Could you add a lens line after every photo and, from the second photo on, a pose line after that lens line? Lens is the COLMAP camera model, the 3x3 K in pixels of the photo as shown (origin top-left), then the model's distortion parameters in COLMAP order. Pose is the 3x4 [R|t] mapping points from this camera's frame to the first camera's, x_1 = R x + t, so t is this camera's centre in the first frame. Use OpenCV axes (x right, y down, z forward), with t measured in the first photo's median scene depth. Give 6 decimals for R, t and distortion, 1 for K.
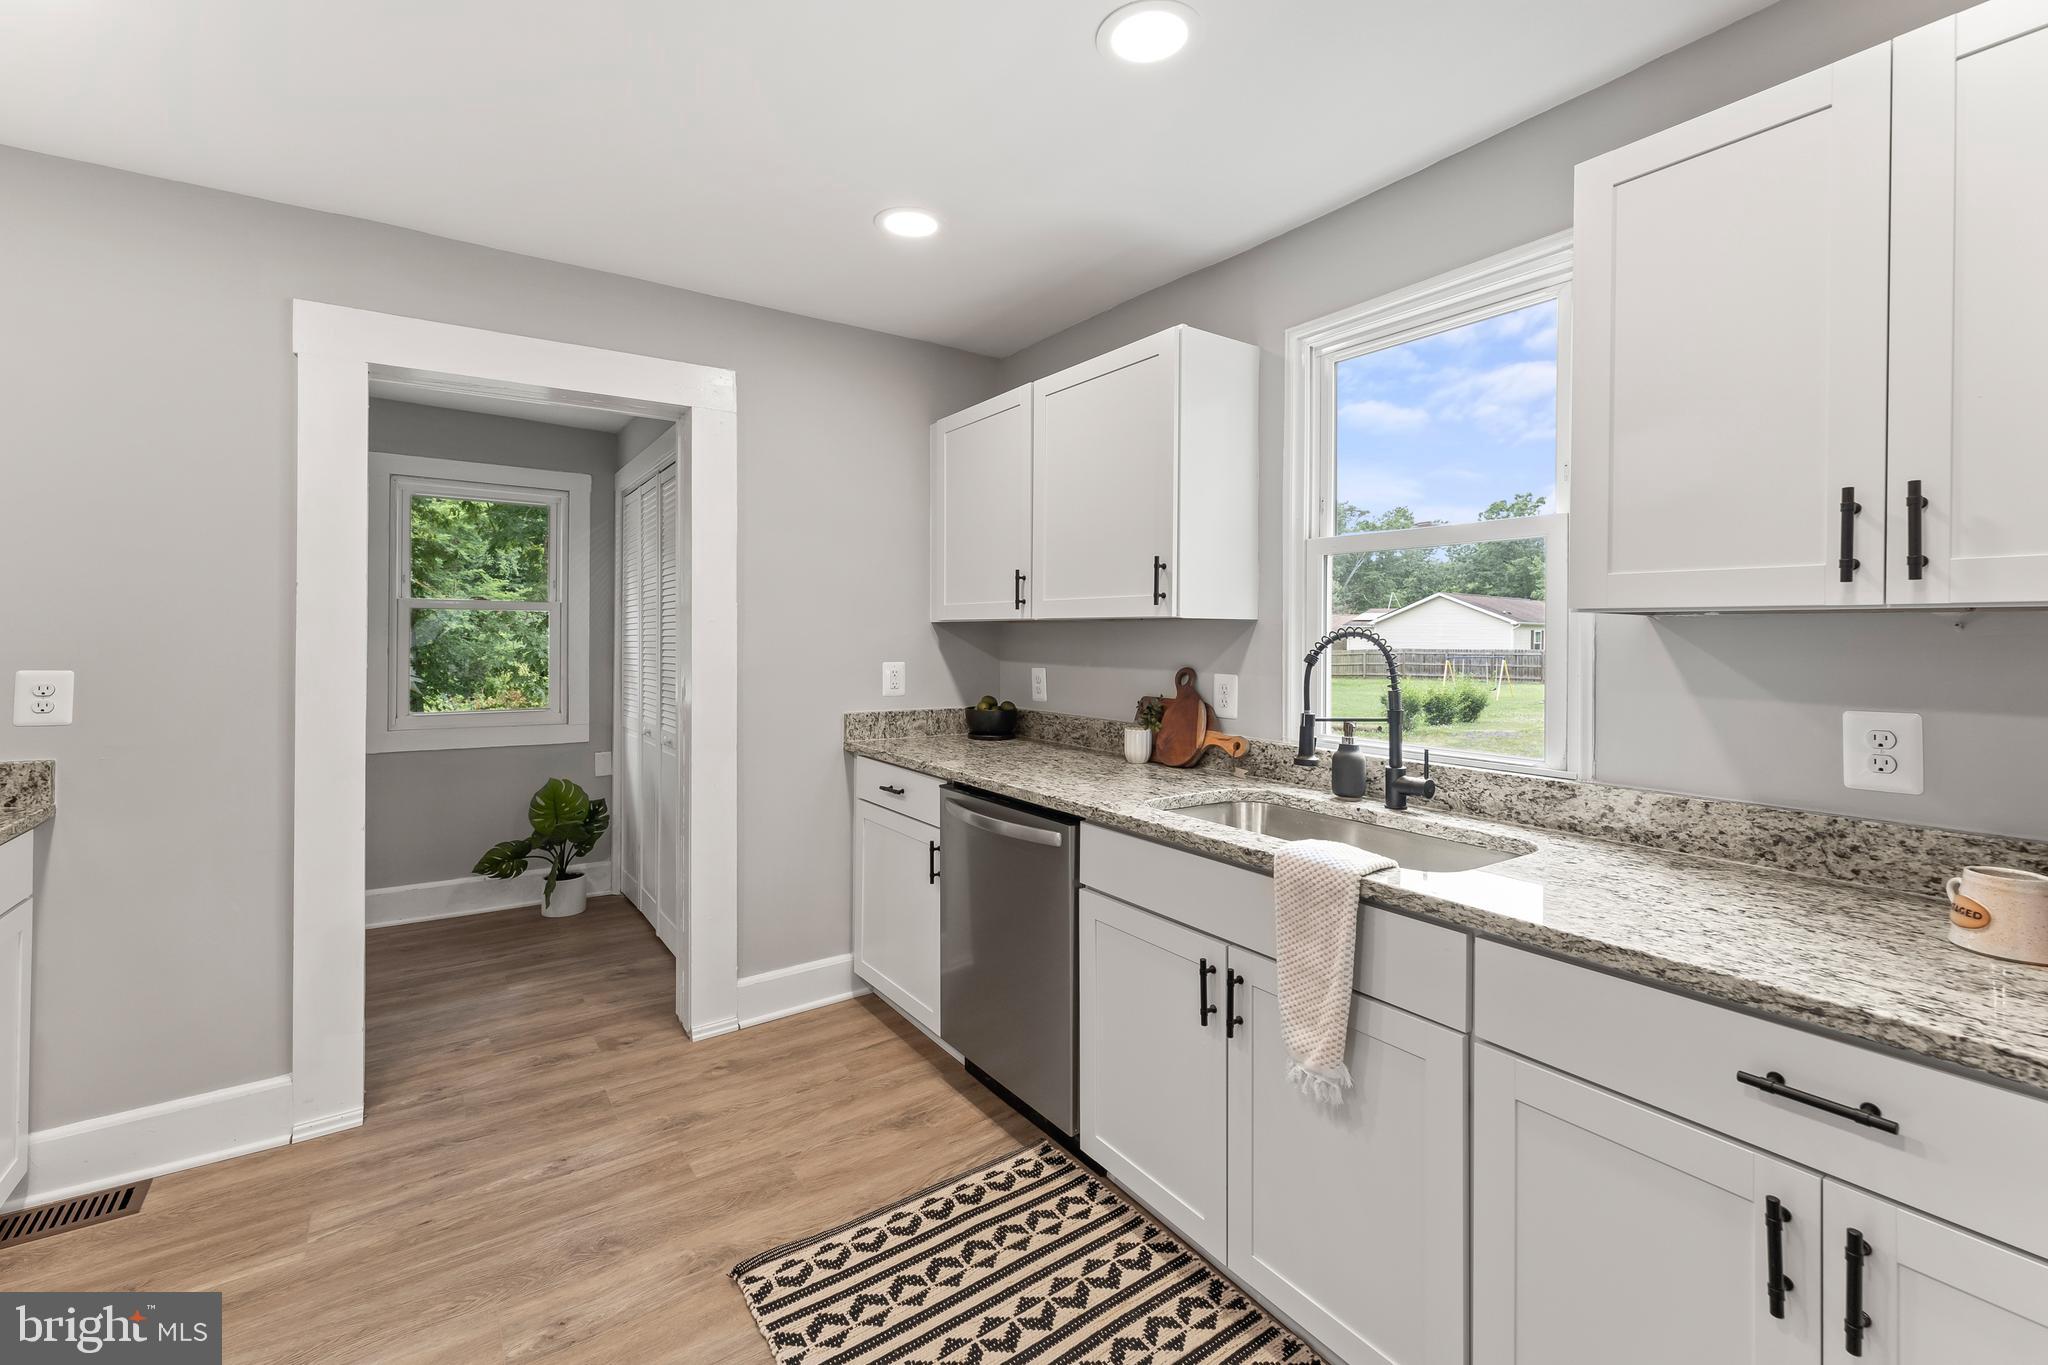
lens RADIAL K [[840.4, 0, 1031.4], [0, 840.4, 640.3], [0, 0, 1]] dist [0.001957, 0.000131]
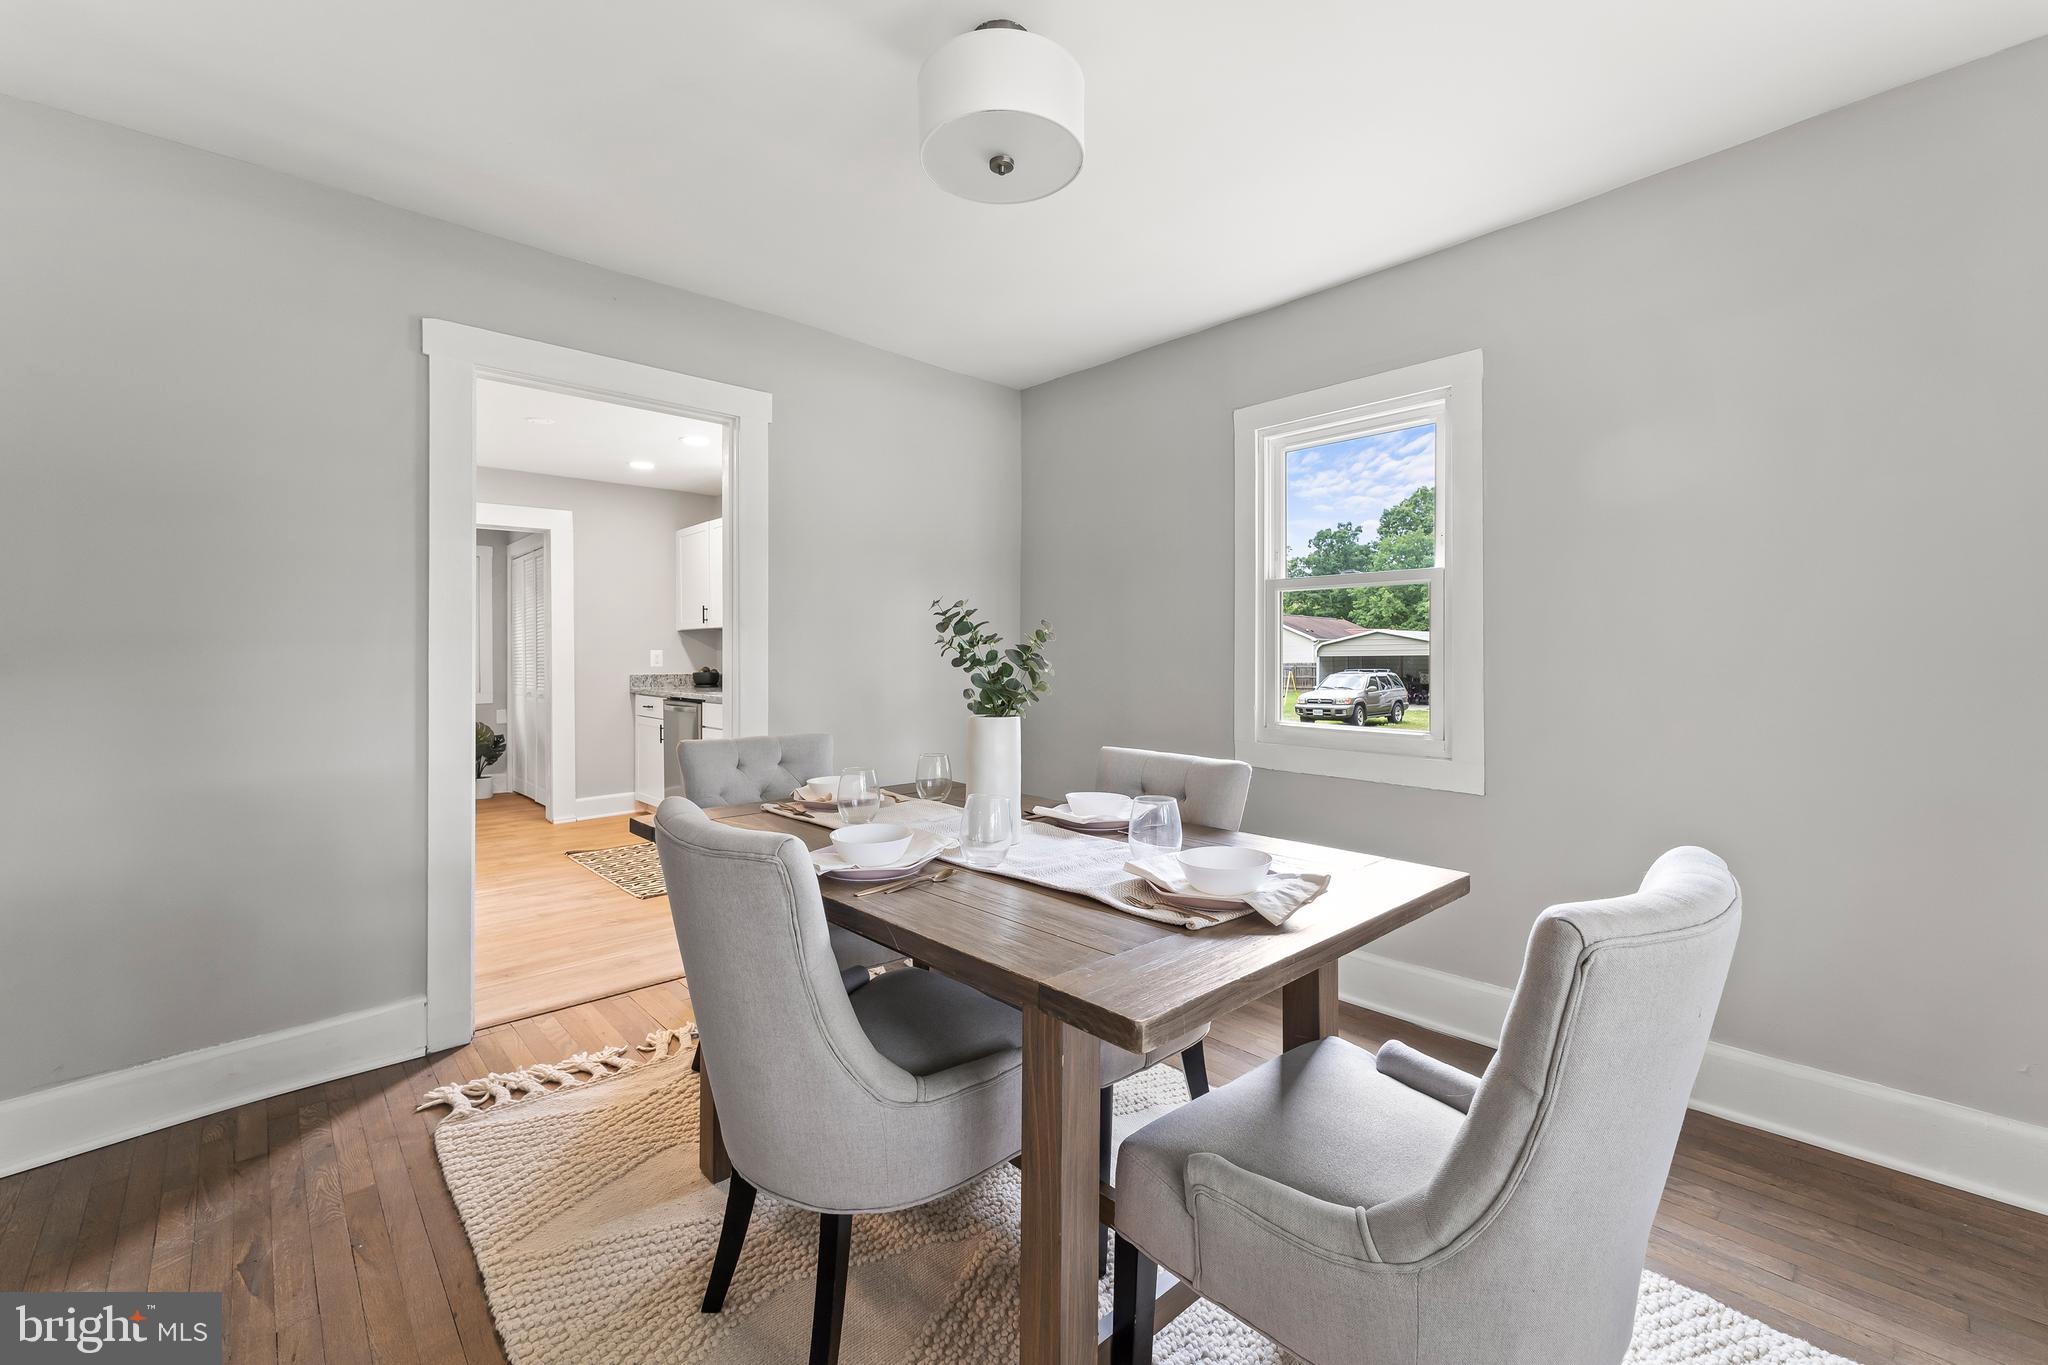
lens RADIAL K [[840.4, 0, 980.5], [0, 840.4, 664.6], [0, 0, 1]] dist [0.001957, 0.000131]
pose [[0.997244, -0.007440, 0.073818, 0.578194], [0.007182, 0.999967, 0.003761, 0.074066], [-0.073844, -0.003220, 0.997265, -1.334415]]
